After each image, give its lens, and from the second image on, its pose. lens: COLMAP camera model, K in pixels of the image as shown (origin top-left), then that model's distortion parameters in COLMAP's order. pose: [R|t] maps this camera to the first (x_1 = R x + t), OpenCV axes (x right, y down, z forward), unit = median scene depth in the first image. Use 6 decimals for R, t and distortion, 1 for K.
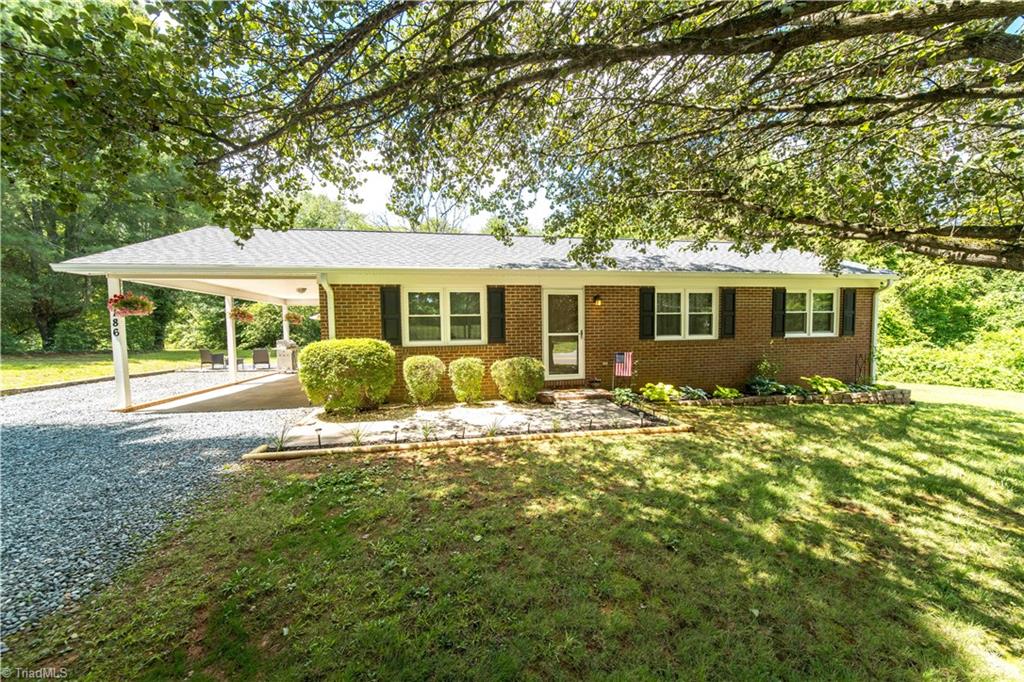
lens RADIAL K [[371.1, 0, 510.9], [0, 371.1, 345.0], [0, 0, 1]] dist [-0.000868, -0.000237]
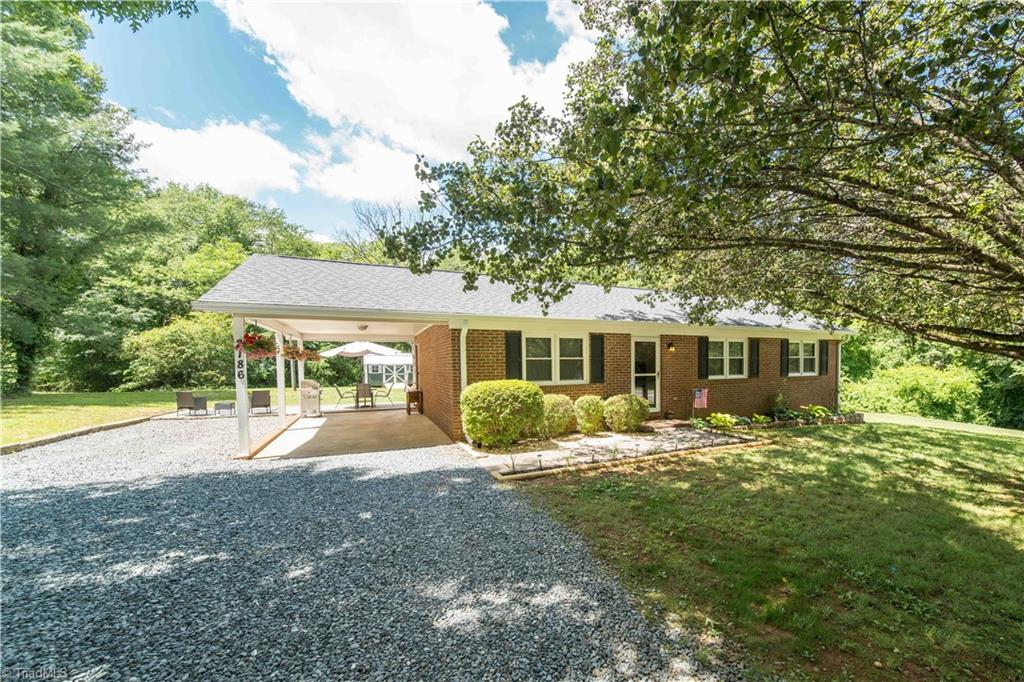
lens RADIAL K [[401.1, 0, 580.1], [0, 401.1, 371.3], [0, 0, 1]] dist [0.000587, 0.000089]
pose [[0.958621, 0.000245, 0.284685, -0.487475], [0.007196, 0.999659, -0.025093, -0.010345], [-0.284594, 0.026103, 0.958293, -0.201478]]
